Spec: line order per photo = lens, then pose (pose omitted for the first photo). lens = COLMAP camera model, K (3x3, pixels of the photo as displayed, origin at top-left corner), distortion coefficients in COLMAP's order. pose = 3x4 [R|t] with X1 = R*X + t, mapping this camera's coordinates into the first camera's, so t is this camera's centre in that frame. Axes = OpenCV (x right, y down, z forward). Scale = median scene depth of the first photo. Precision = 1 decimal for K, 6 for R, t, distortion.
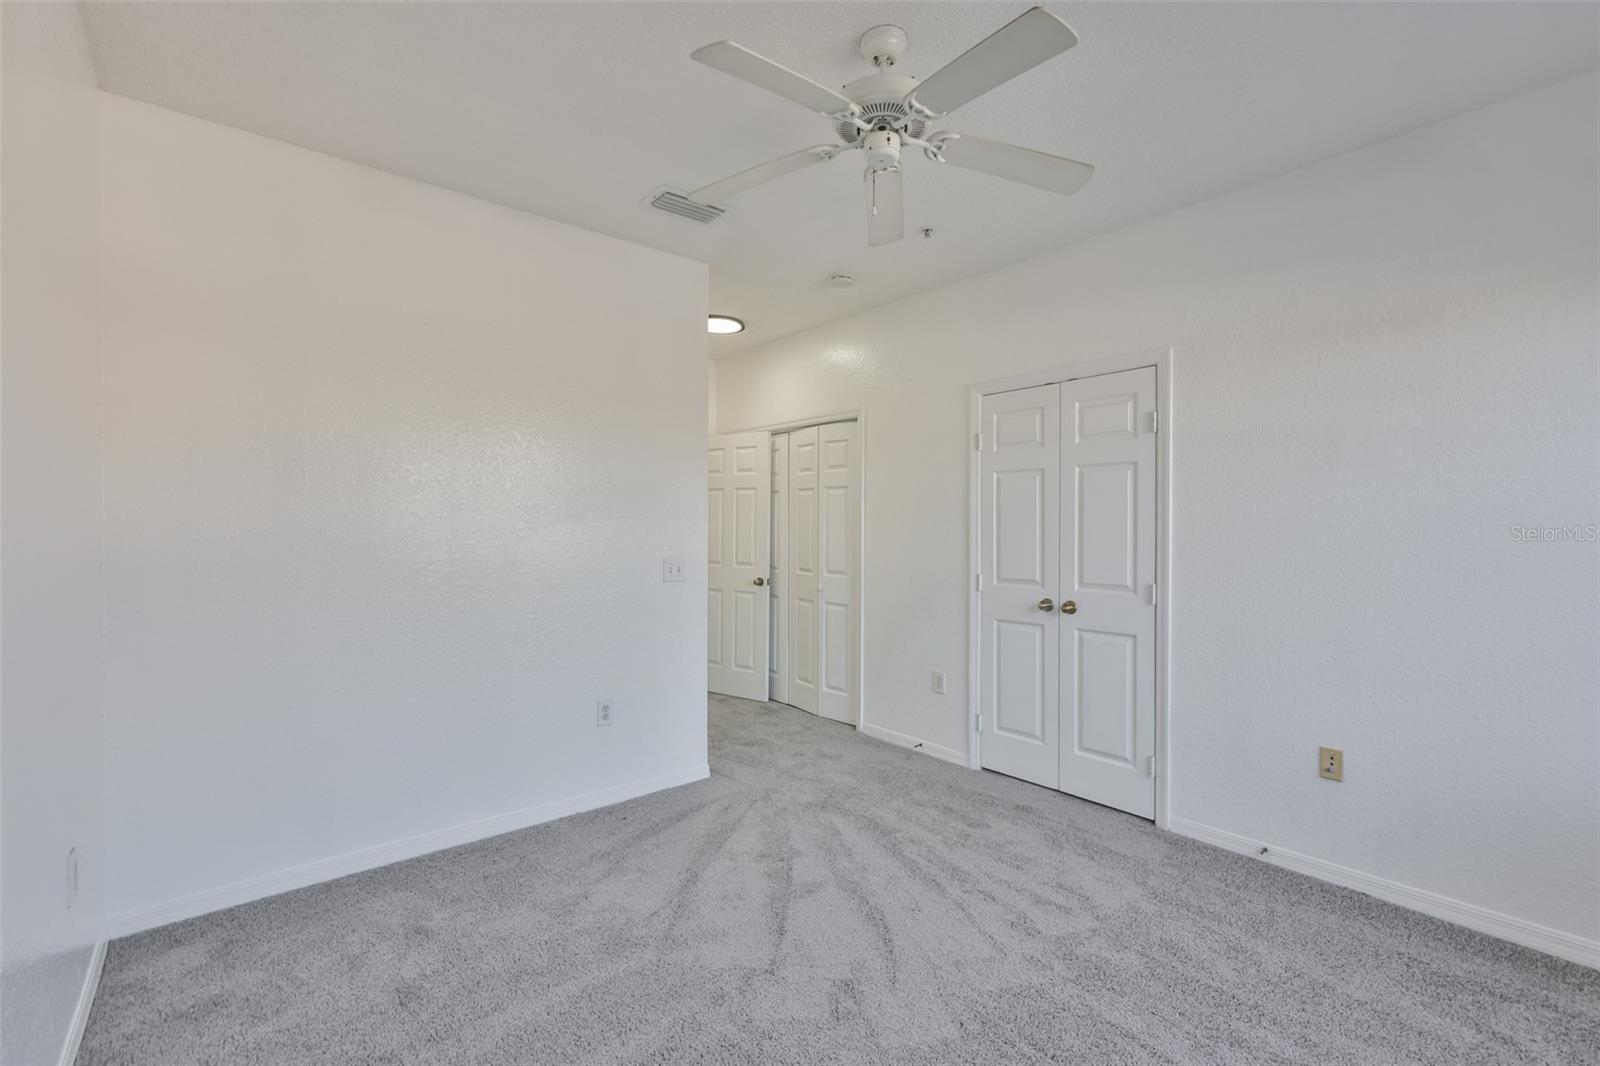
lens RADIAL K [[705.2, 0, 809.6], [0, 705.2, 524.6], [0, 0, 1]] dist [-0.001318, 0.000182]
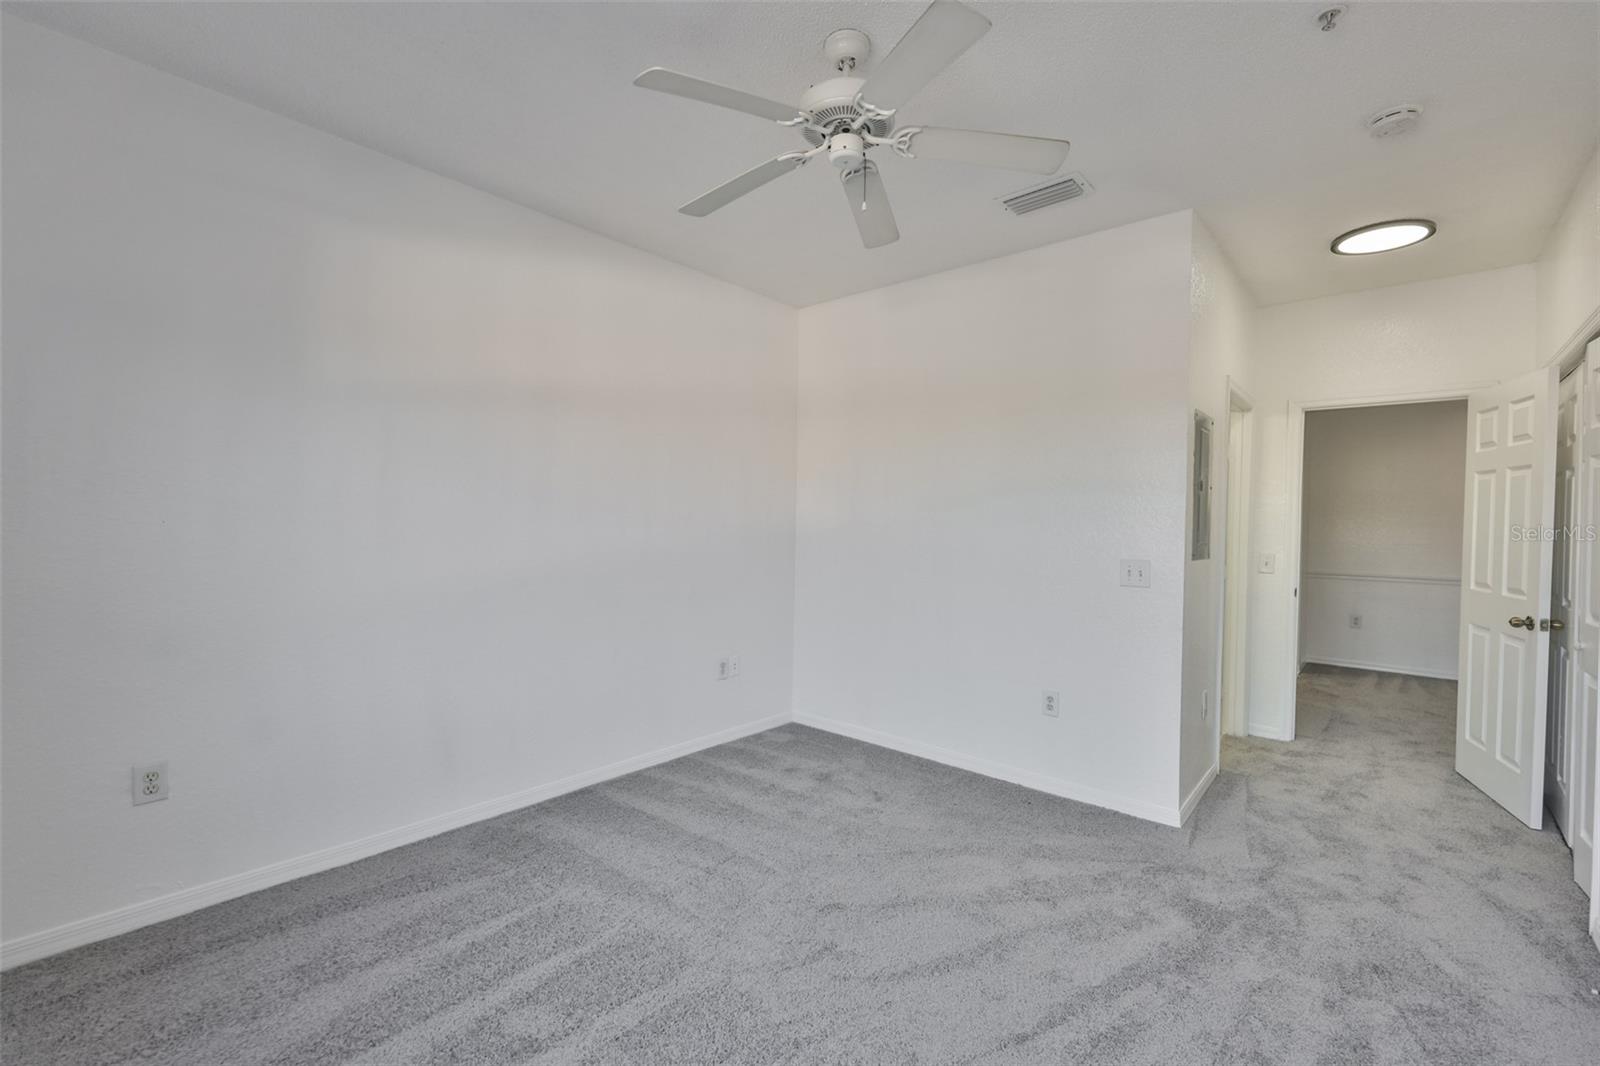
lens RADIAL K [[705.2, 0, 809.6], [0, 705.2, 524.6], [0, 0, 1]] dist [-0.001318, 0.000182]
pose [[0.138172, 0.011414, -0.990343, 0.658272], [-0.008681, 0.999909, 0.010313, -0.004358], [0.990370, 0.007173, 0.138258, 0.481058]]
